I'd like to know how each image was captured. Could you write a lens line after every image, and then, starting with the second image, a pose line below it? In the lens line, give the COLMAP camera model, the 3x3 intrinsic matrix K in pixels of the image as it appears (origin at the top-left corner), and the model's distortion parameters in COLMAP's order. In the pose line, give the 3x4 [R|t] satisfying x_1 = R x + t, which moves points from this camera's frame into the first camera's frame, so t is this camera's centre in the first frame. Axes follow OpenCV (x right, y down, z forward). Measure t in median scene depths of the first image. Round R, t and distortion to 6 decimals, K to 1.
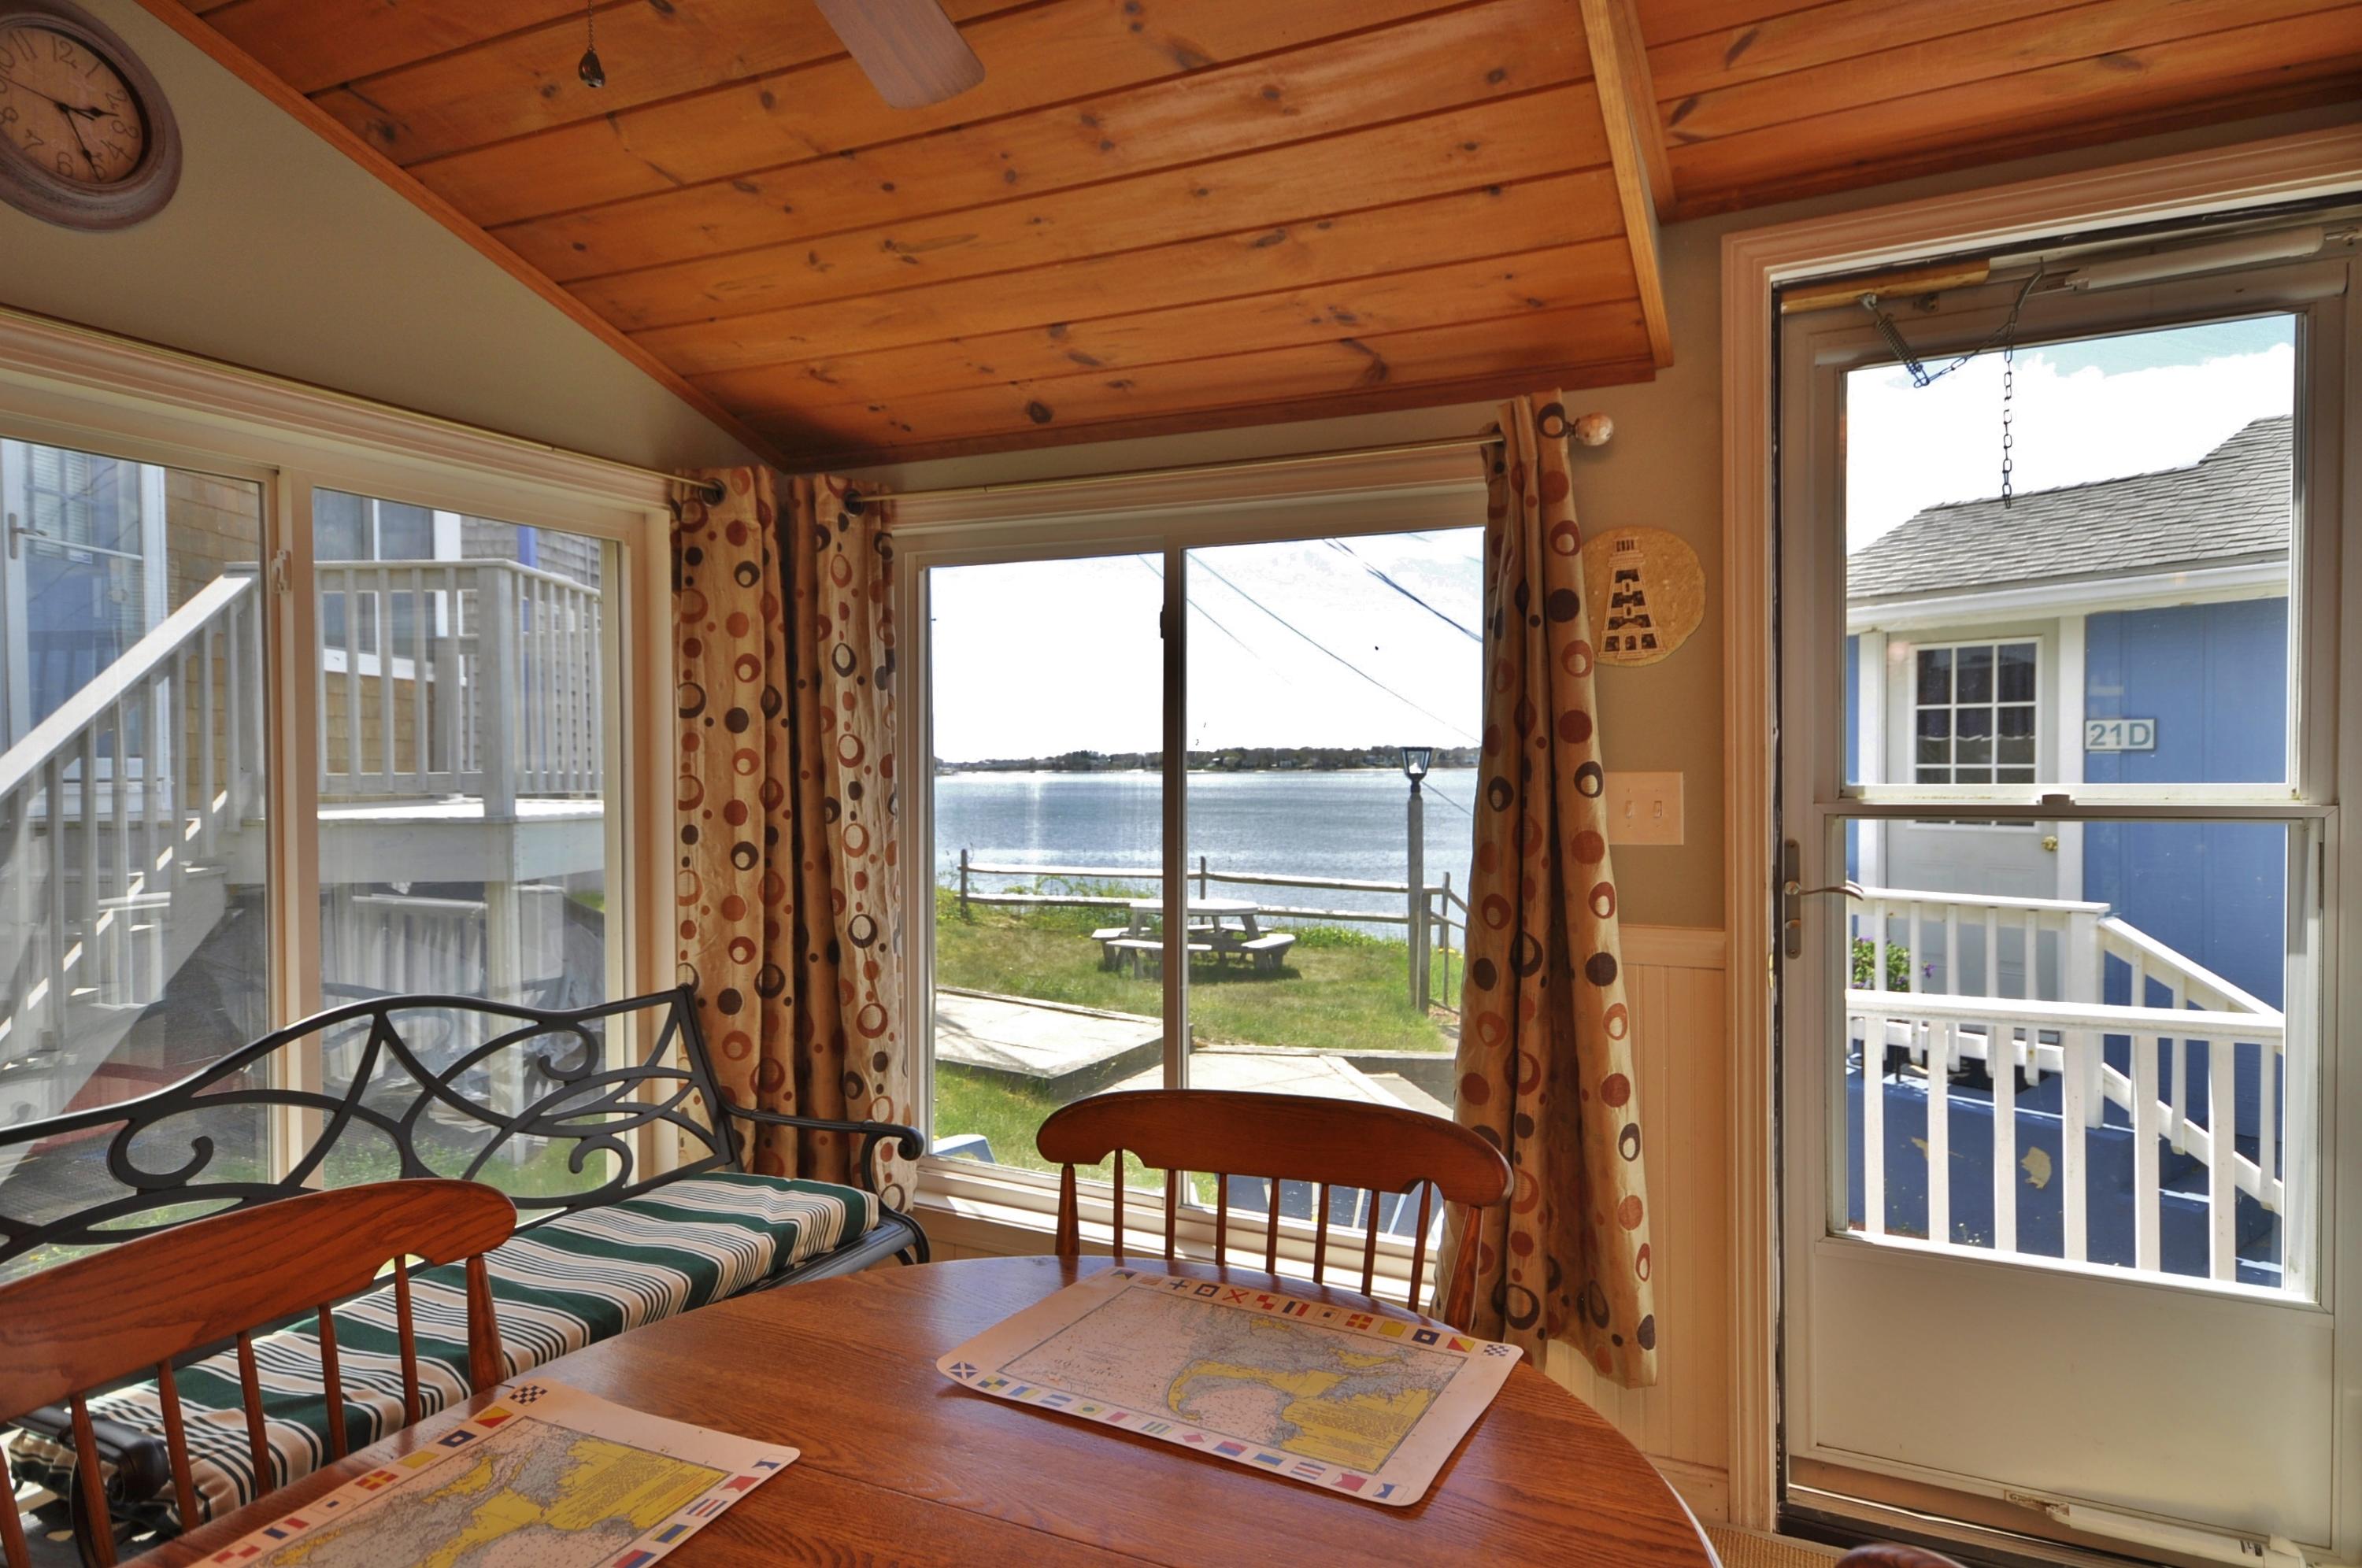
lens RADIAL K [[1320.6, 0, 1182.4], [0, 1320.6, 787.5], [0, 0, 1]] dist [0.019069, 0.000278]
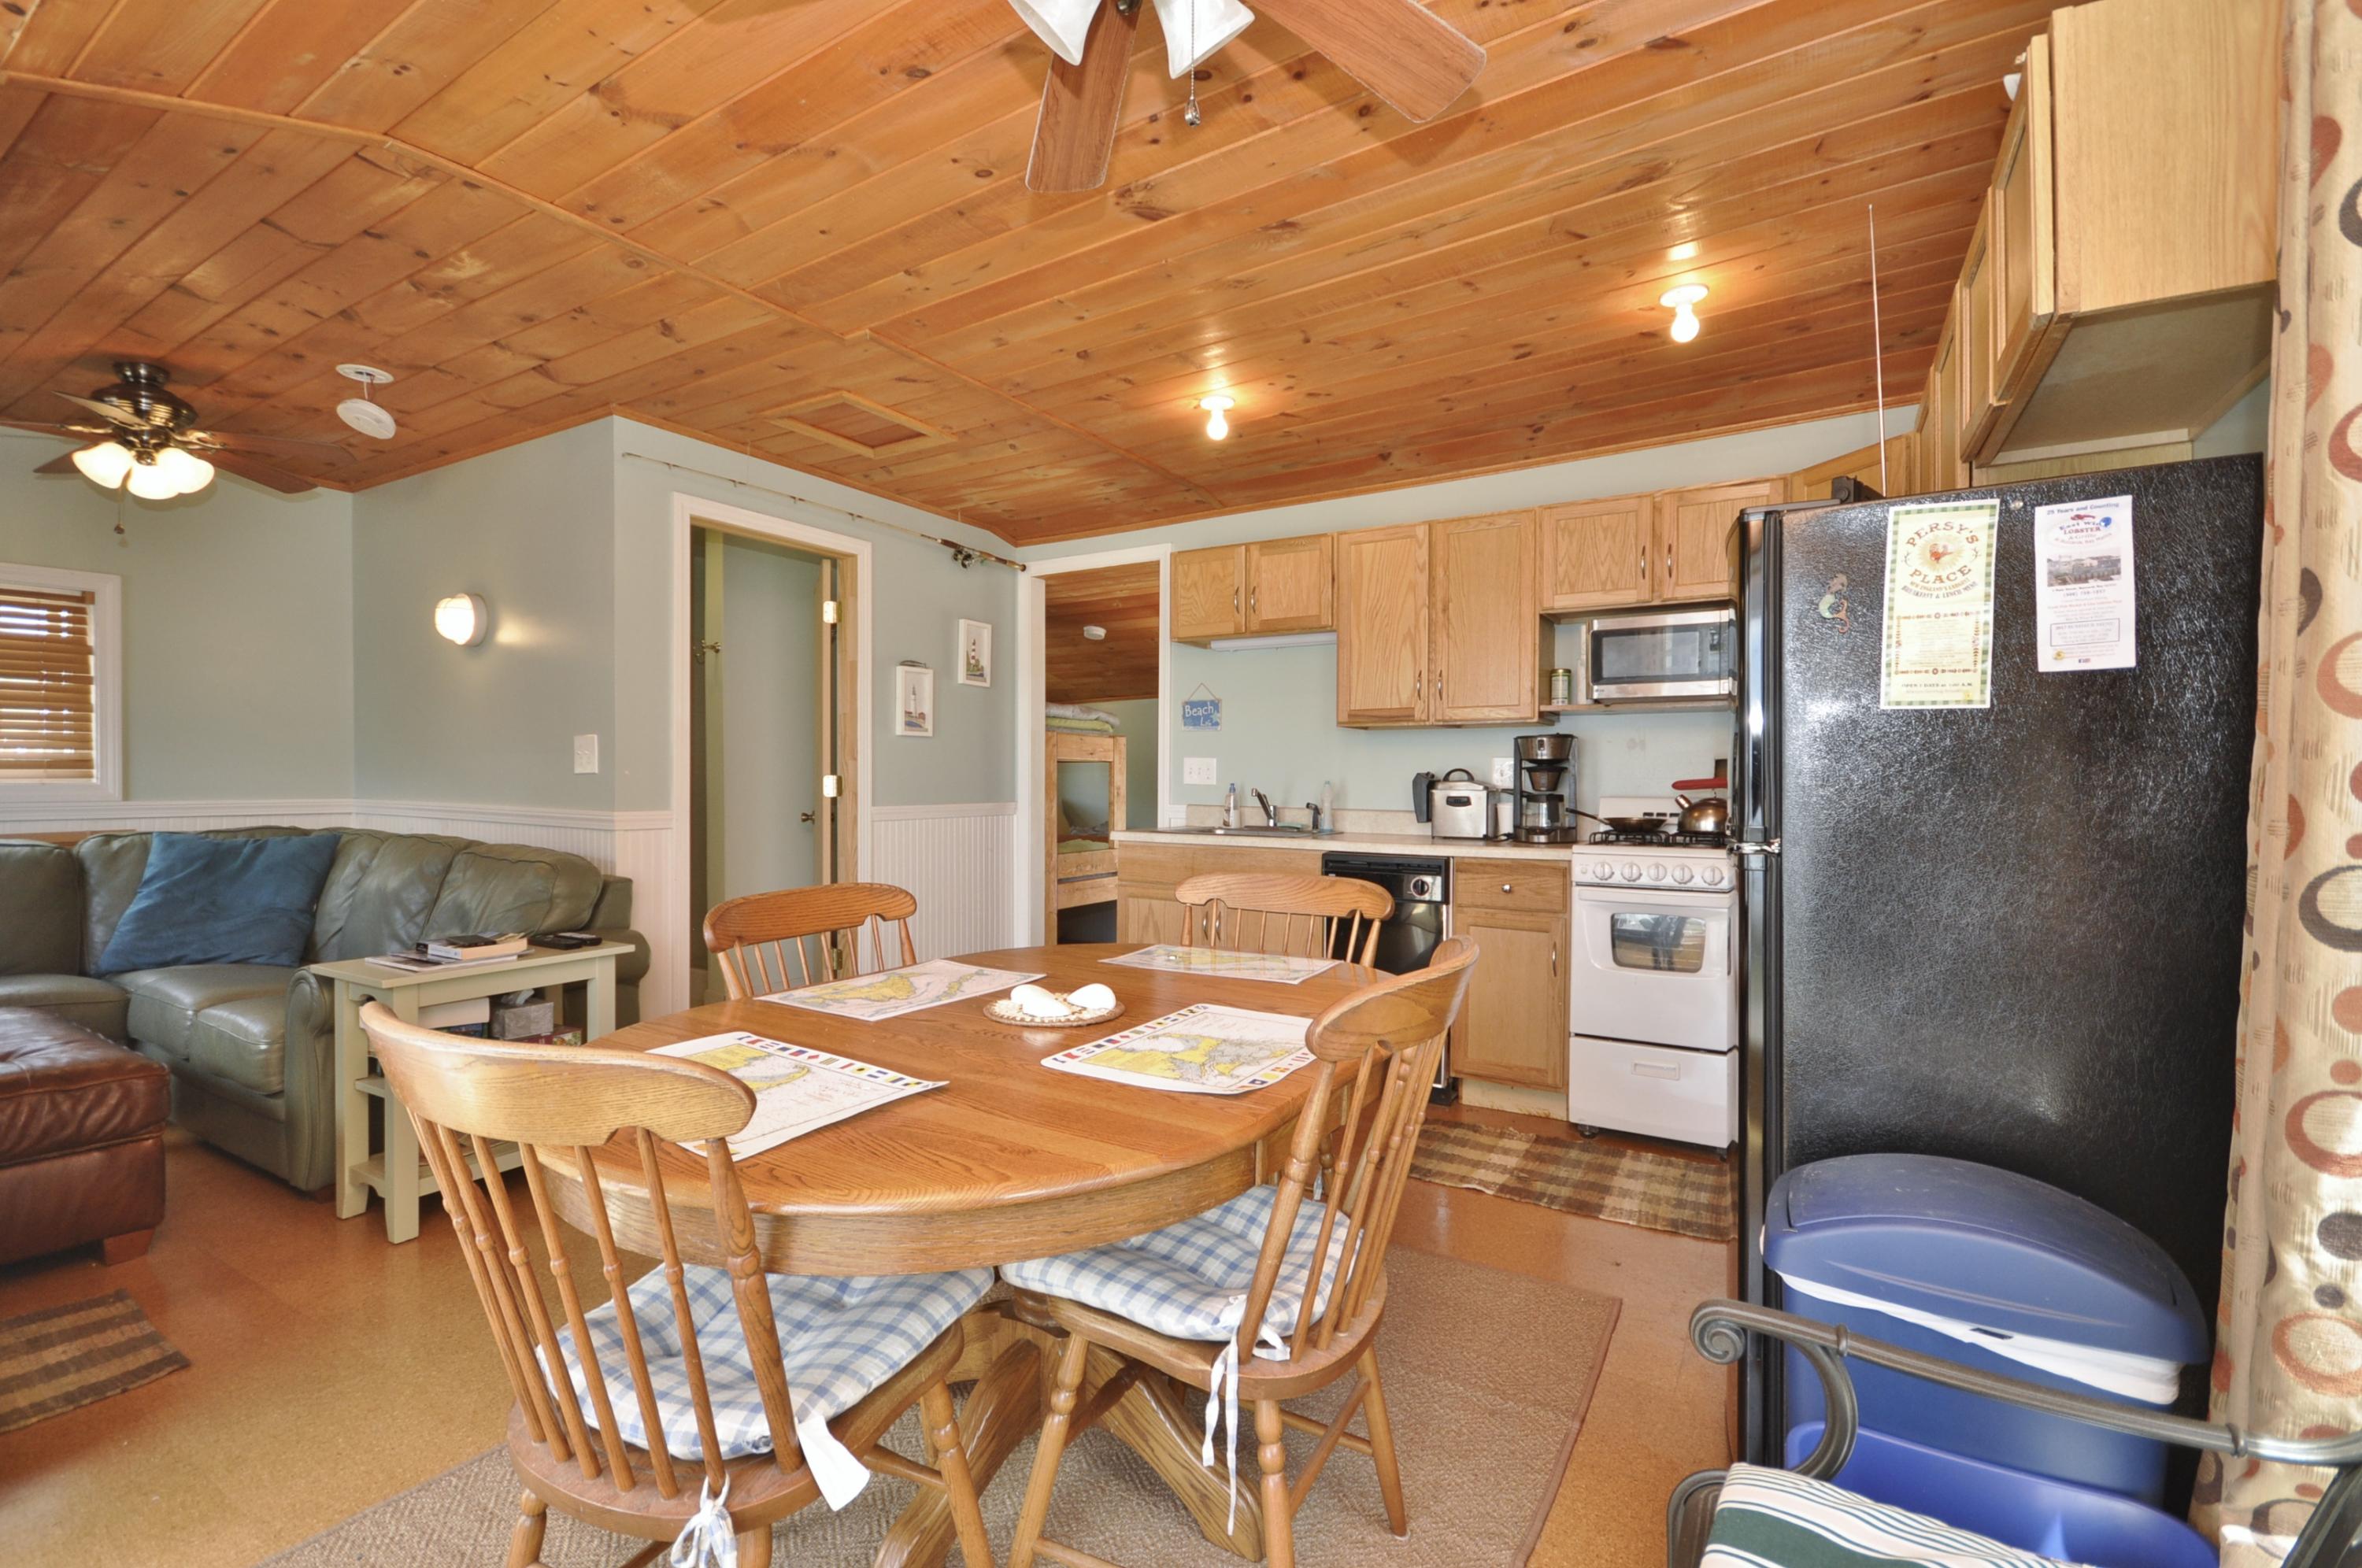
lens RADIAL K [[1034.1, 0, 1177.9], [0, 1034.1, 790.2], [0, 0, 1]] dist [0.004085, -0.007245]
pose [[-0.996128, 0.002431, 0.087883, -0.244856], [0.005110, 0.999529, 0.030267, 0.048685], [-0.087768, 0.030599, -0.995671, 0.969006]]
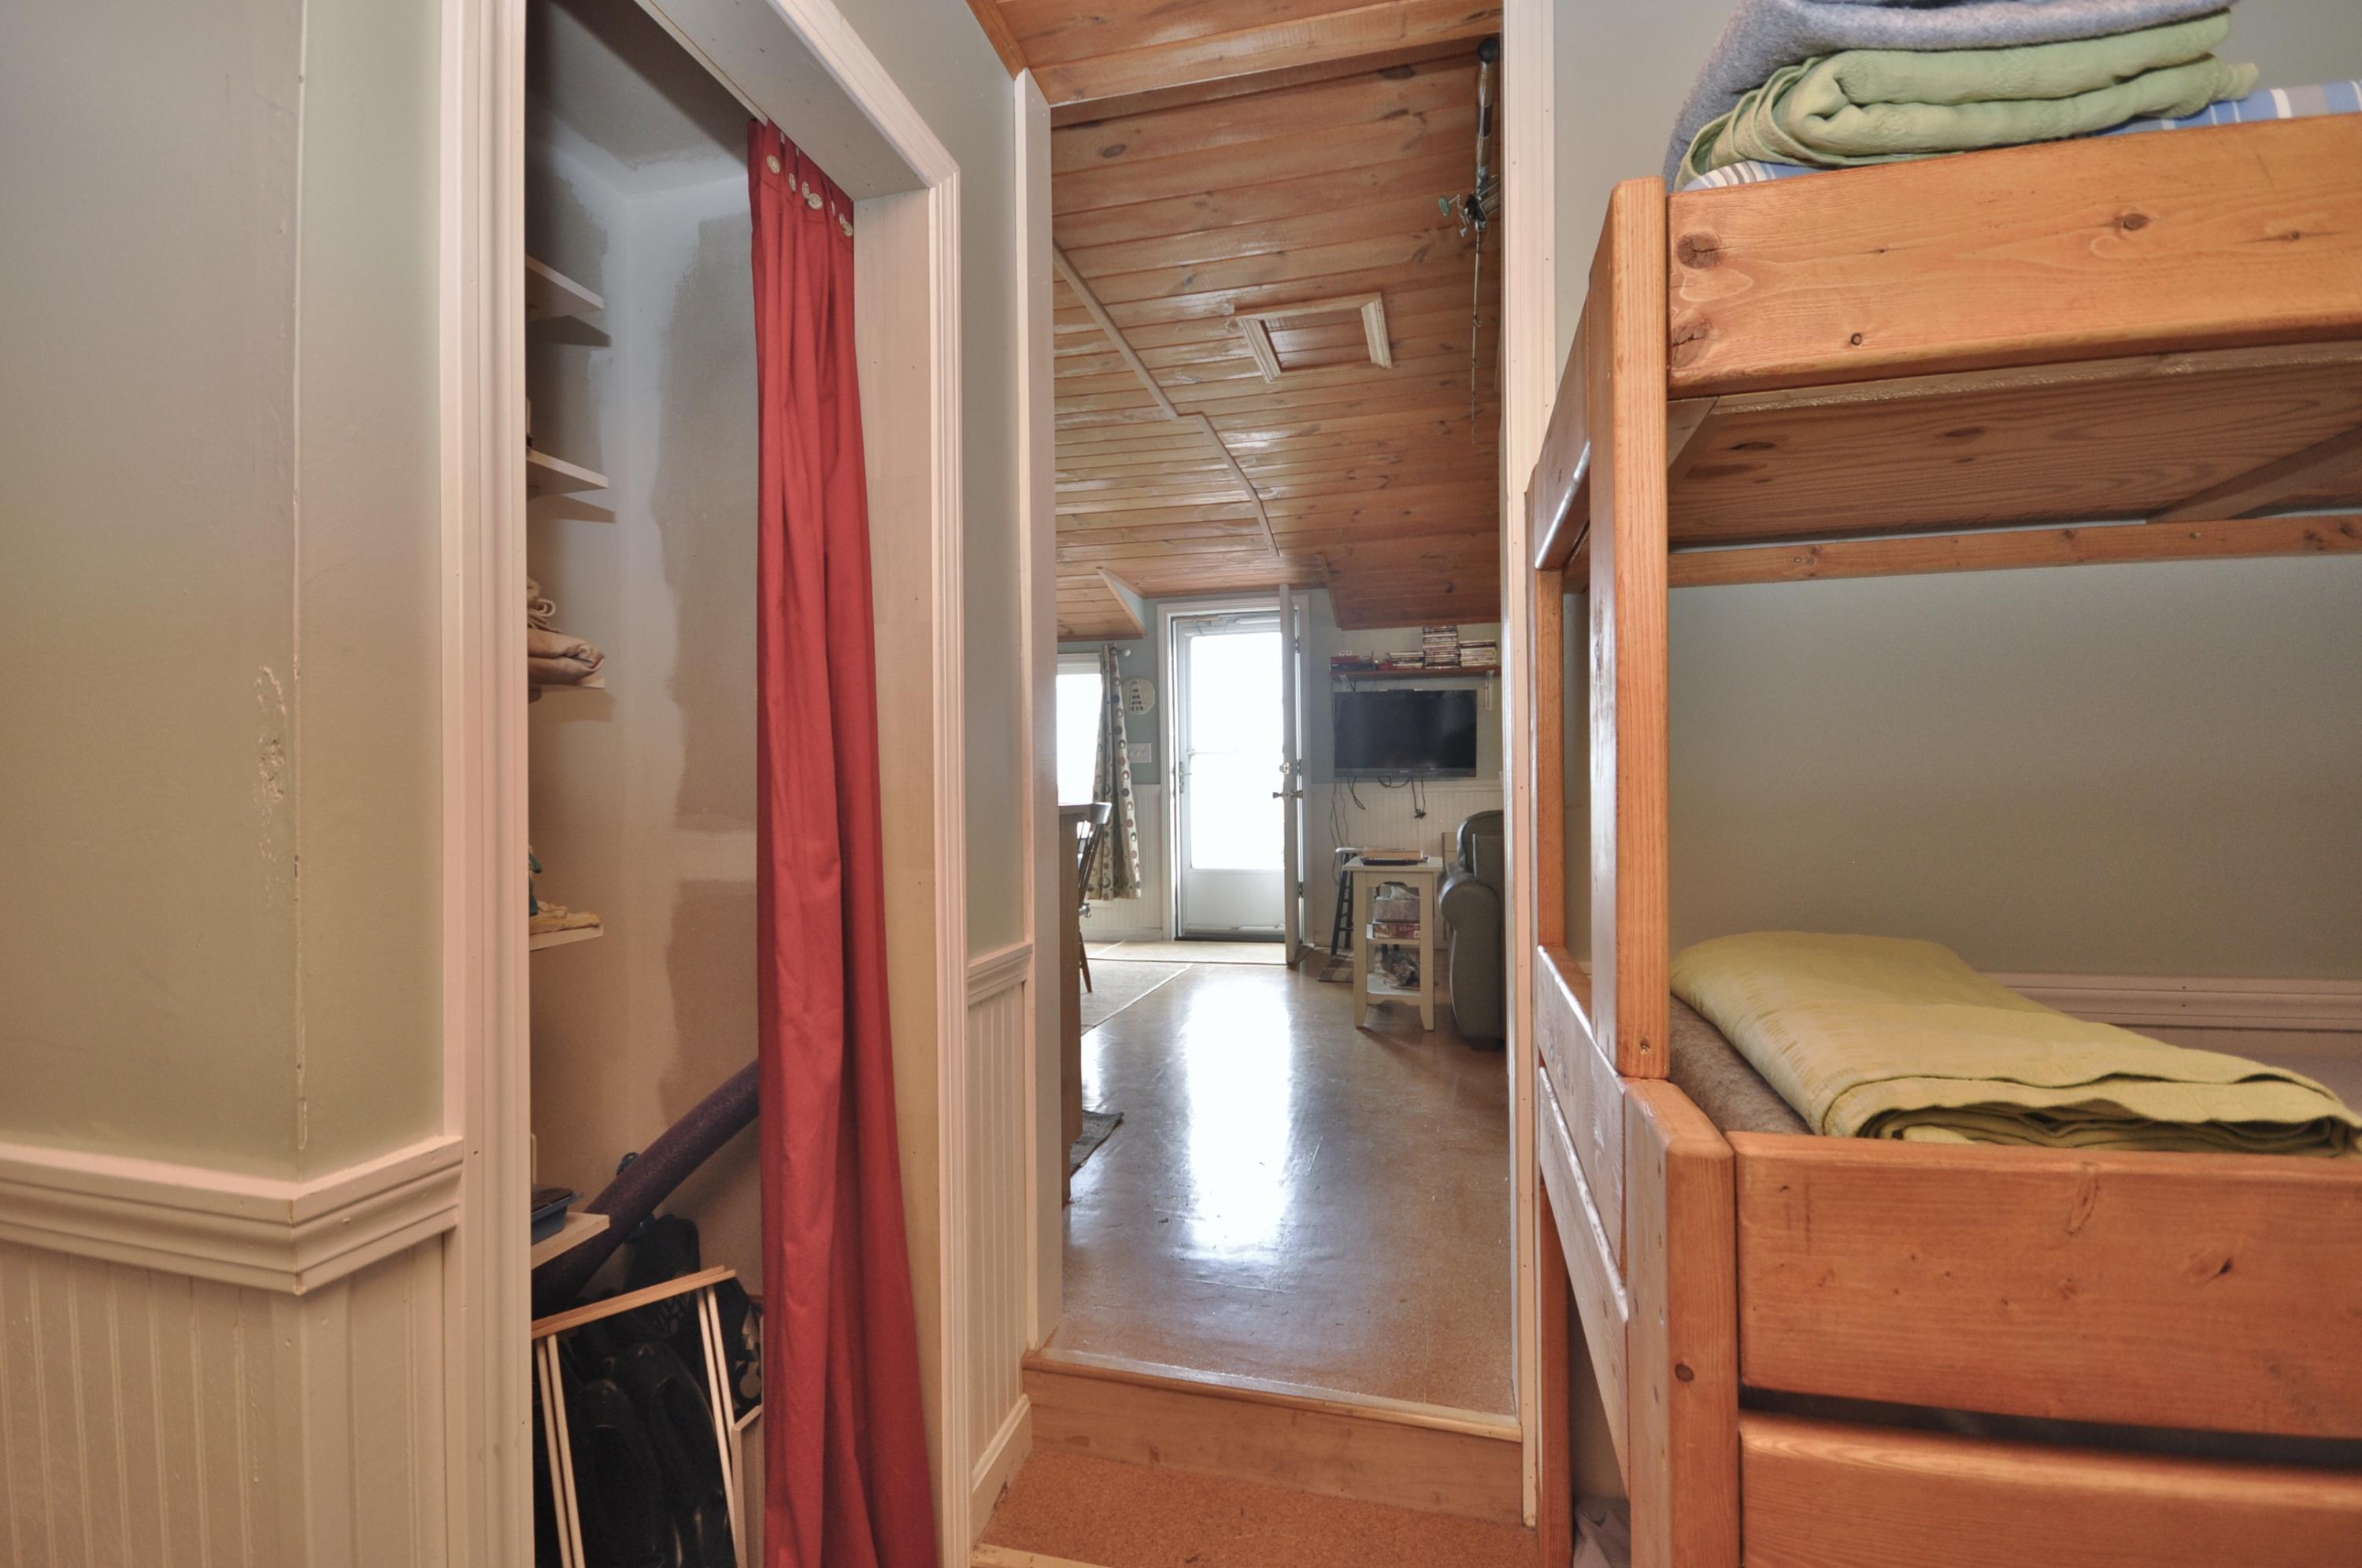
lens RADIAL K [[1034.1, 0, 1180.6], [0, 1034.1, 784.4], [0, 0, 1]] dist [0.004085, -0.007245]
pose [[0.980691, 0.001757, 0.195556, -0.100448], [0.003122, 0.999692, -0.024639, 0.160578], [-0.195539, 0.024774, 0.980383, -1.704583]]
